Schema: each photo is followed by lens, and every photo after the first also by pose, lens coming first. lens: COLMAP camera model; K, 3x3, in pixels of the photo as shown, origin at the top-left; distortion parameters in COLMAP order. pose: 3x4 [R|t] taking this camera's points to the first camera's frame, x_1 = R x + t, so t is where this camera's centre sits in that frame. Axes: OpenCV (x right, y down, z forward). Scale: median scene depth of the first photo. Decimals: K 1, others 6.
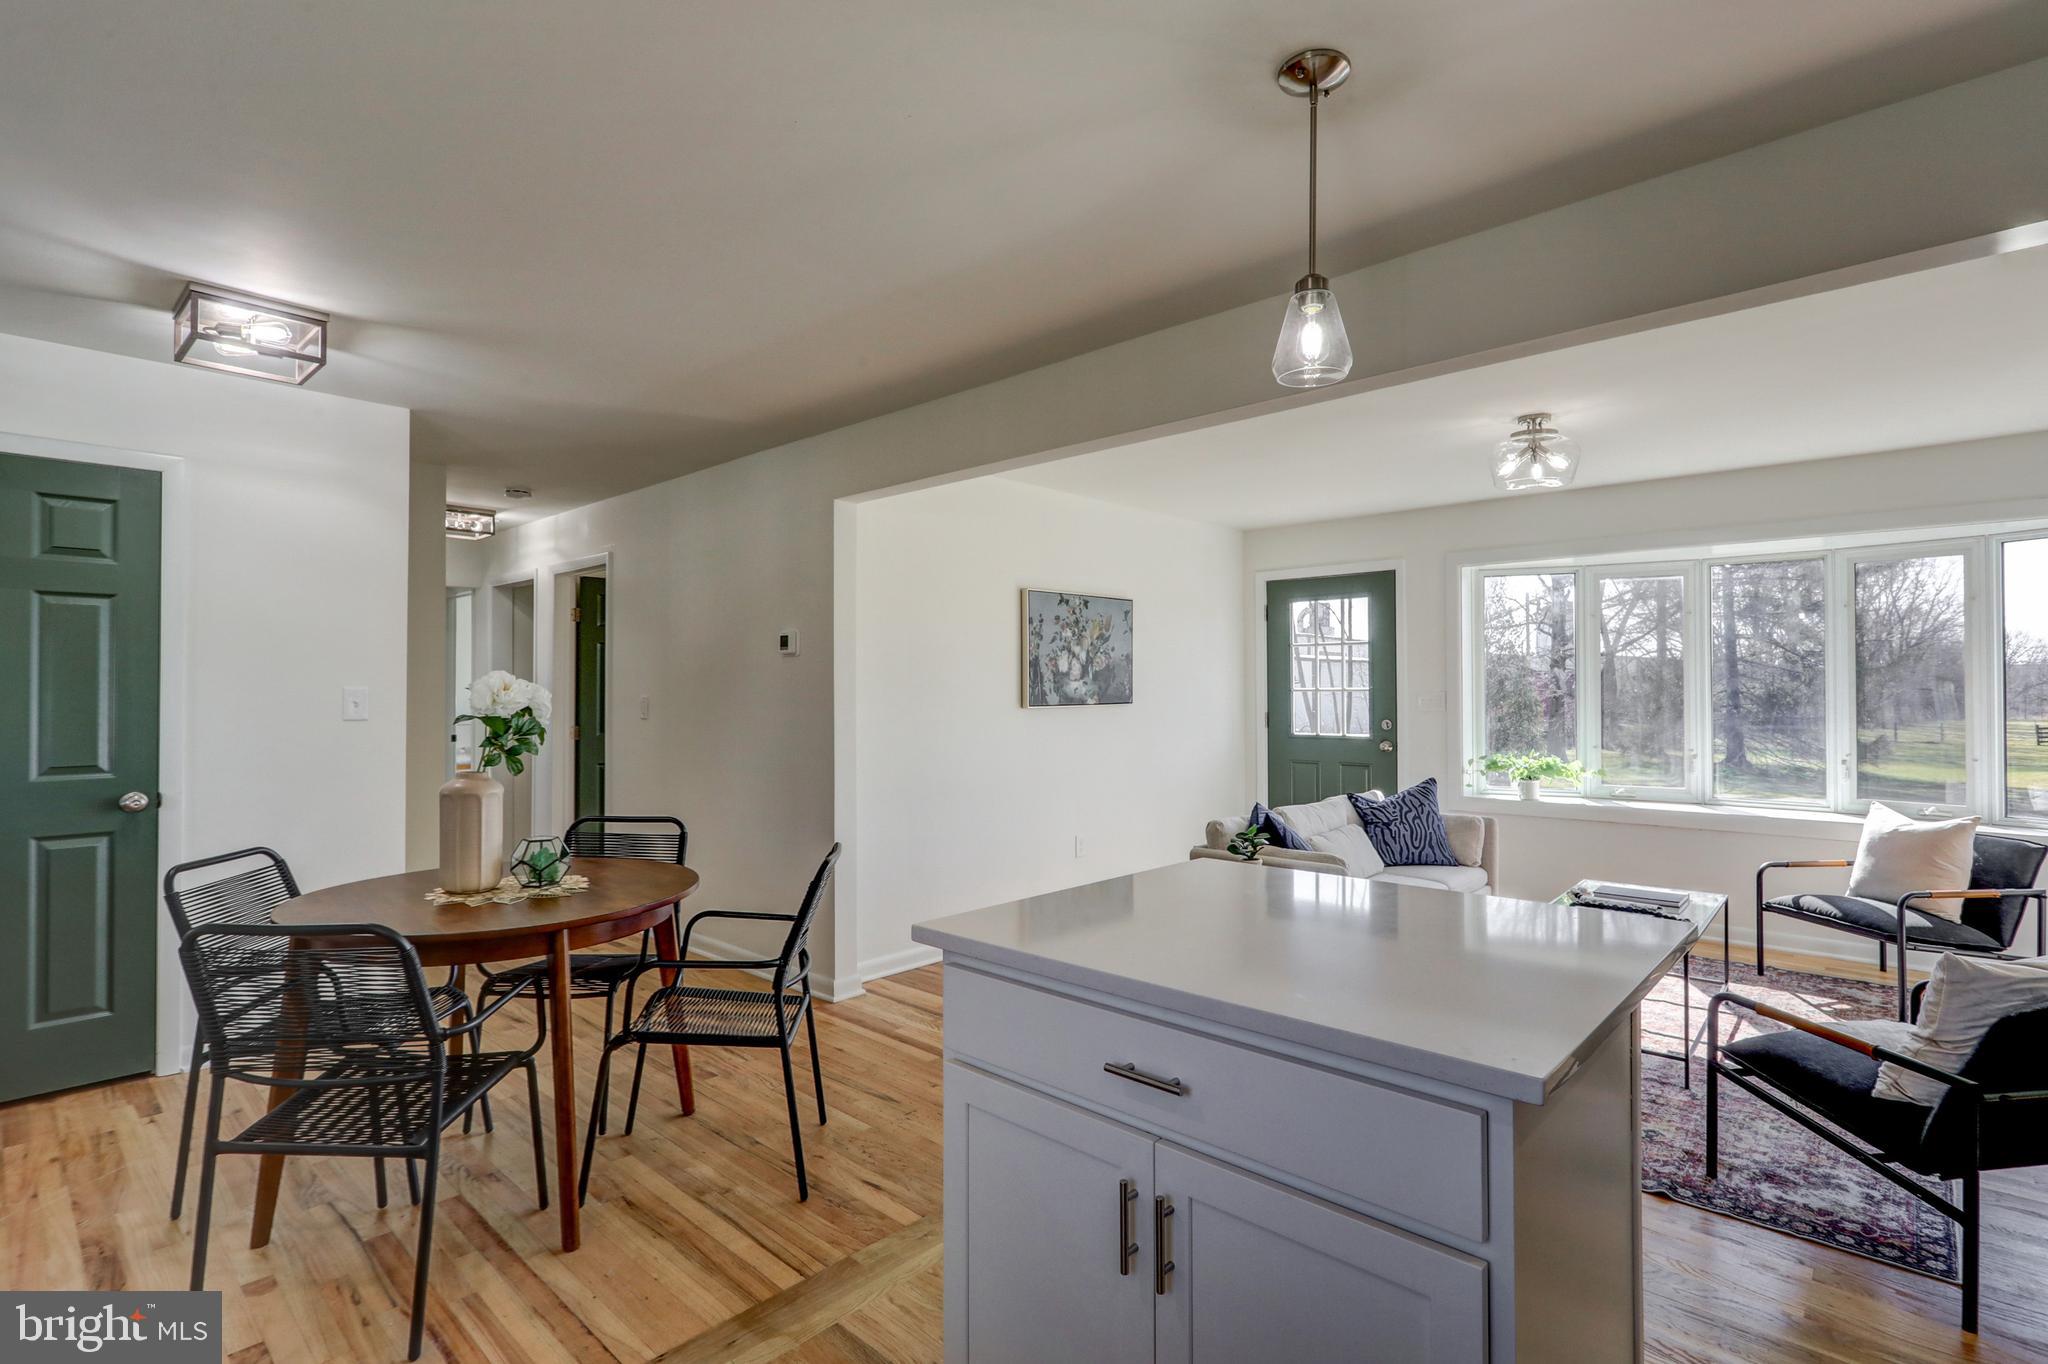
lens RADIAL K [[967.2, 0, 1031.2], [0, 967.2, 680.6], [0, 0, 1]] dist [-0.001840, -0.000031]
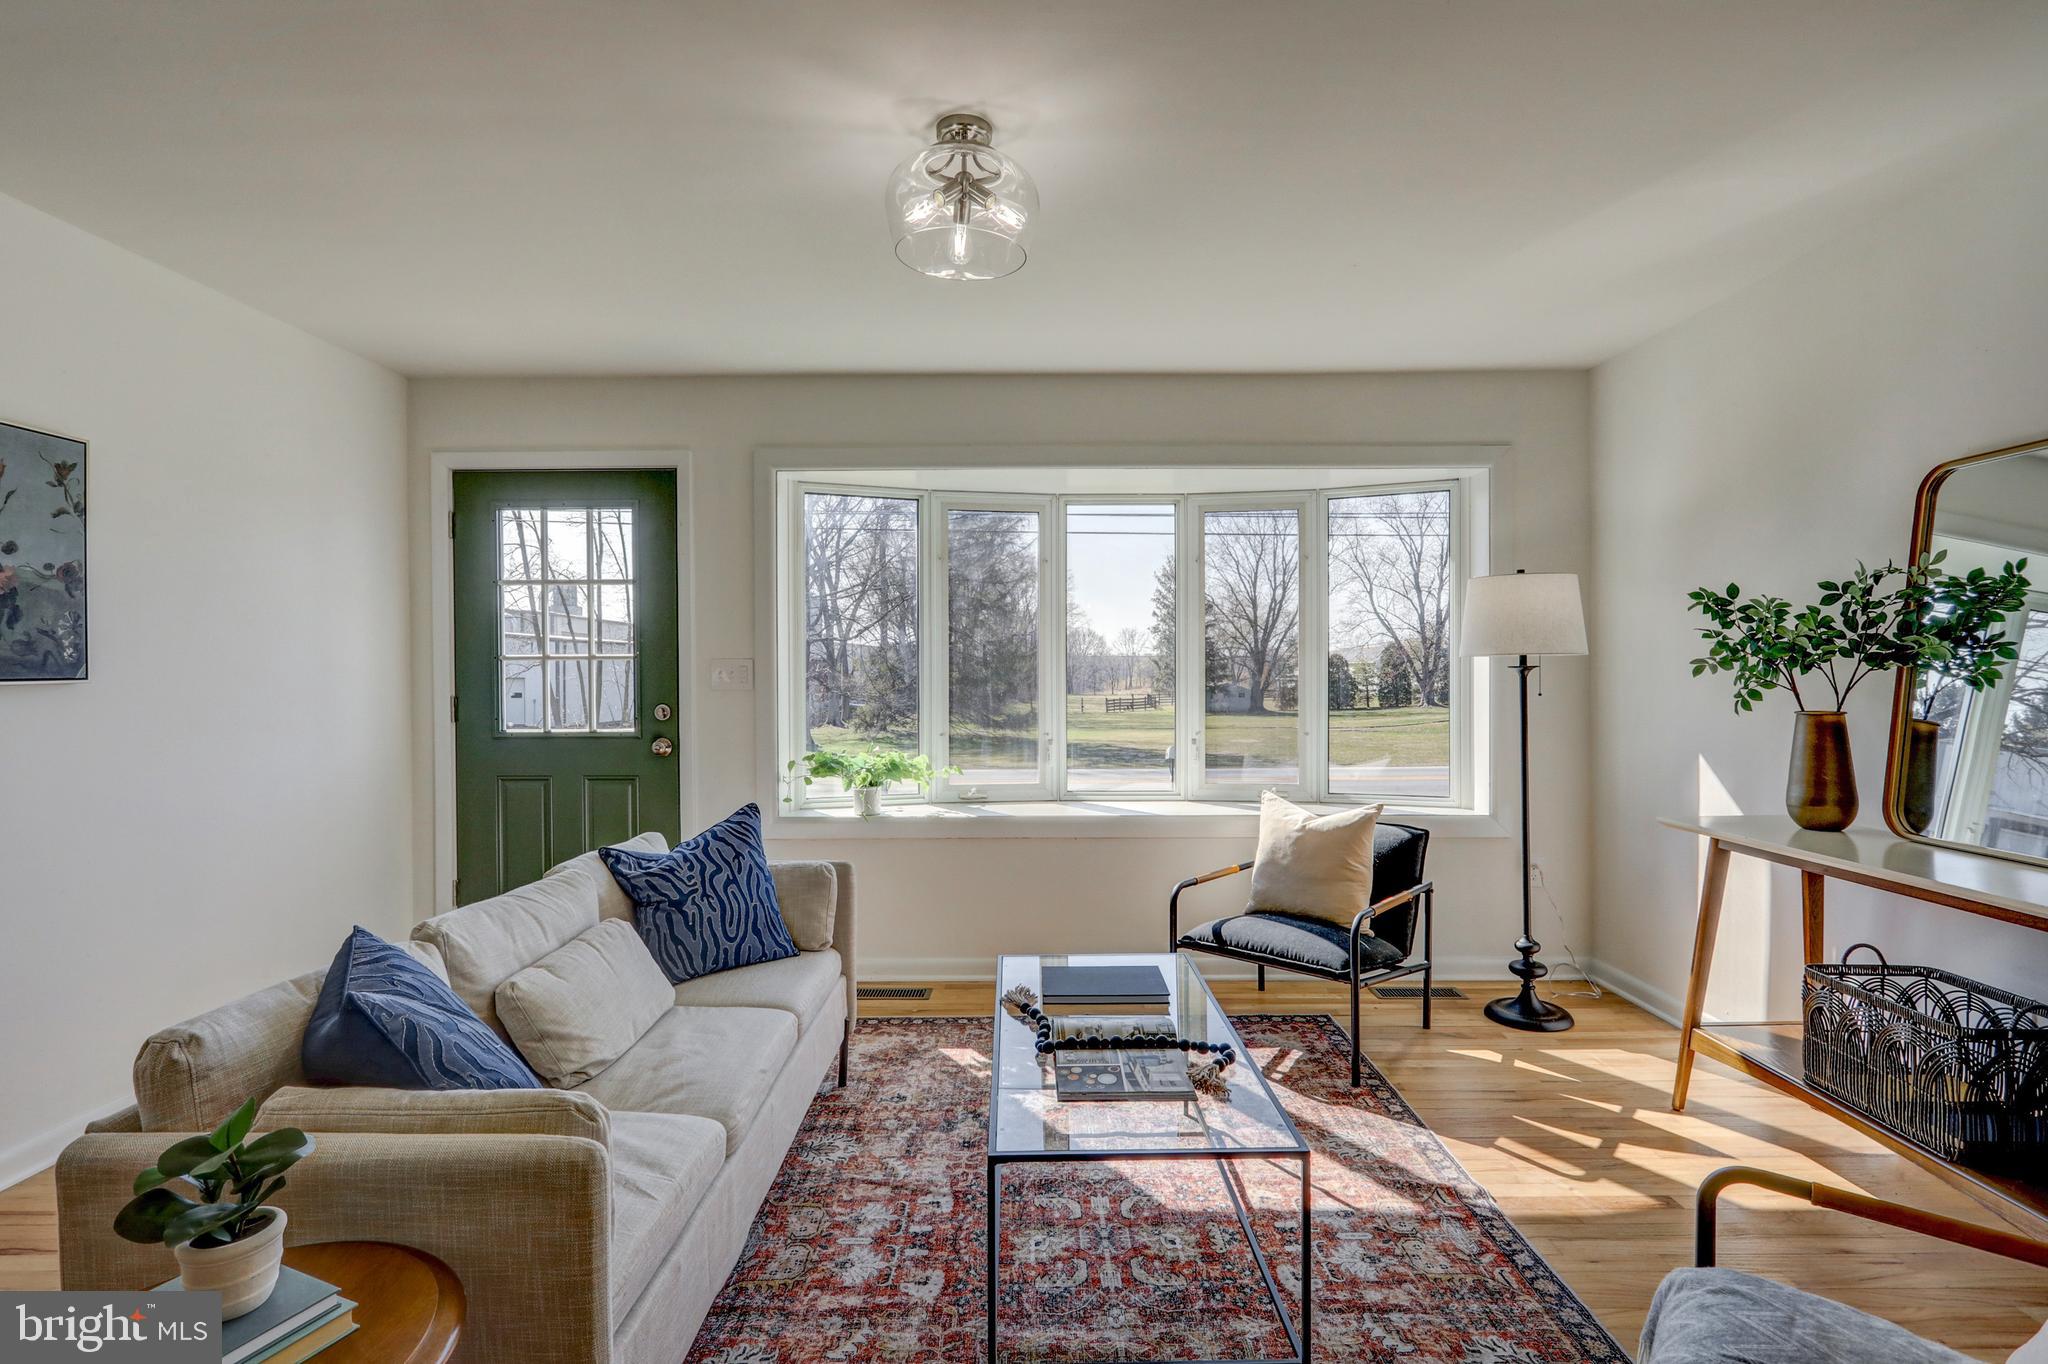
lens RADIAL K [[967.2, 0, 1031.2], [0, 967.2, 680.6], [0, 0, 1]] dist [-0.001840, -0.000031]
pose [[0.739551, -0.005720, 0.673077, 0.132579], [-0.004716, 0.999895, 0.013680, 0.016625], [-0.673084, -0.013291, 0.739446, 0.408254]]
